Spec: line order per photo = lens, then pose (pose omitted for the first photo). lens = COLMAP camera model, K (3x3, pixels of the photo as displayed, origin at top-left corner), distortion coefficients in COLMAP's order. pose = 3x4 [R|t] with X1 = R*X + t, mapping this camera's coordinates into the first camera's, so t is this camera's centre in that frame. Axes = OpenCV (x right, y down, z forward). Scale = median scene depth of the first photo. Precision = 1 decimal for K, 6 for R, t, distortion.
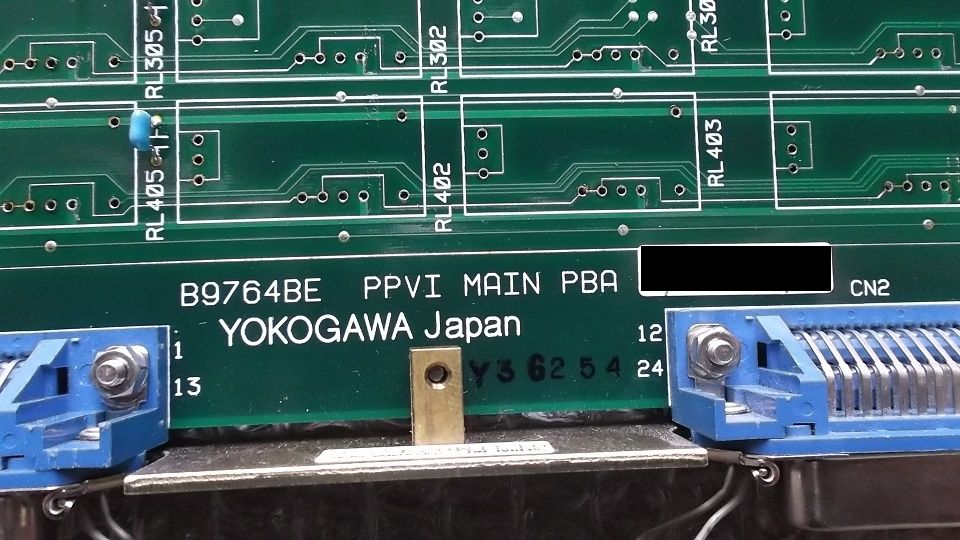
lens RADIAL K [[758.1, 0, 483.5], [0, 758.1, 255.5], [0, 0, 1]] dist [0.009040, -0.002811]
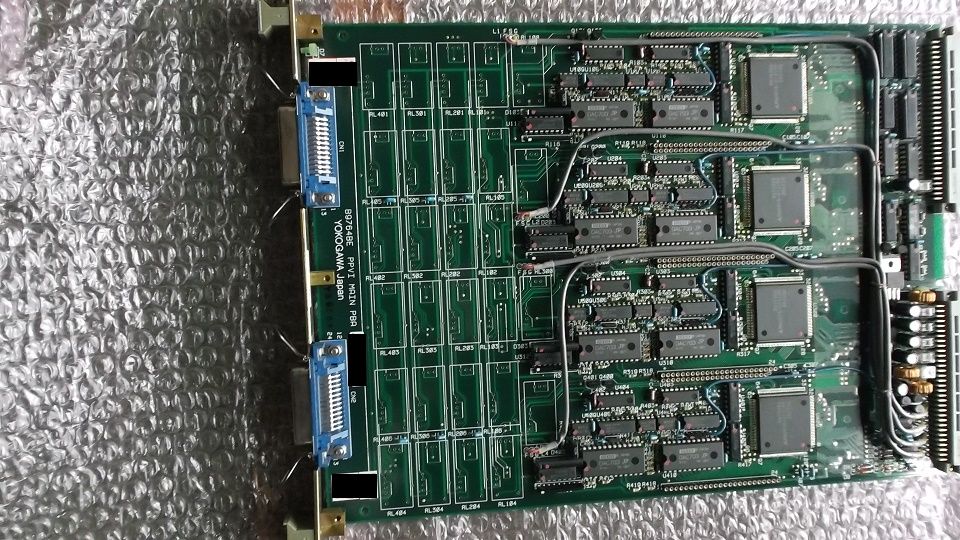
lens RADIAL K [[749.5, 0, 483.0], [0, 749.5, 274.6], [0, 0, 1]] dist [0.006325, -0.000670]
pose [[0.018130, 0.999518, -0.025198, 0.031406], [-0.993758, 0.015240, -0.110514, -0.195440], [-0.110077, 0.027044, 0.993555, -2.725280]]
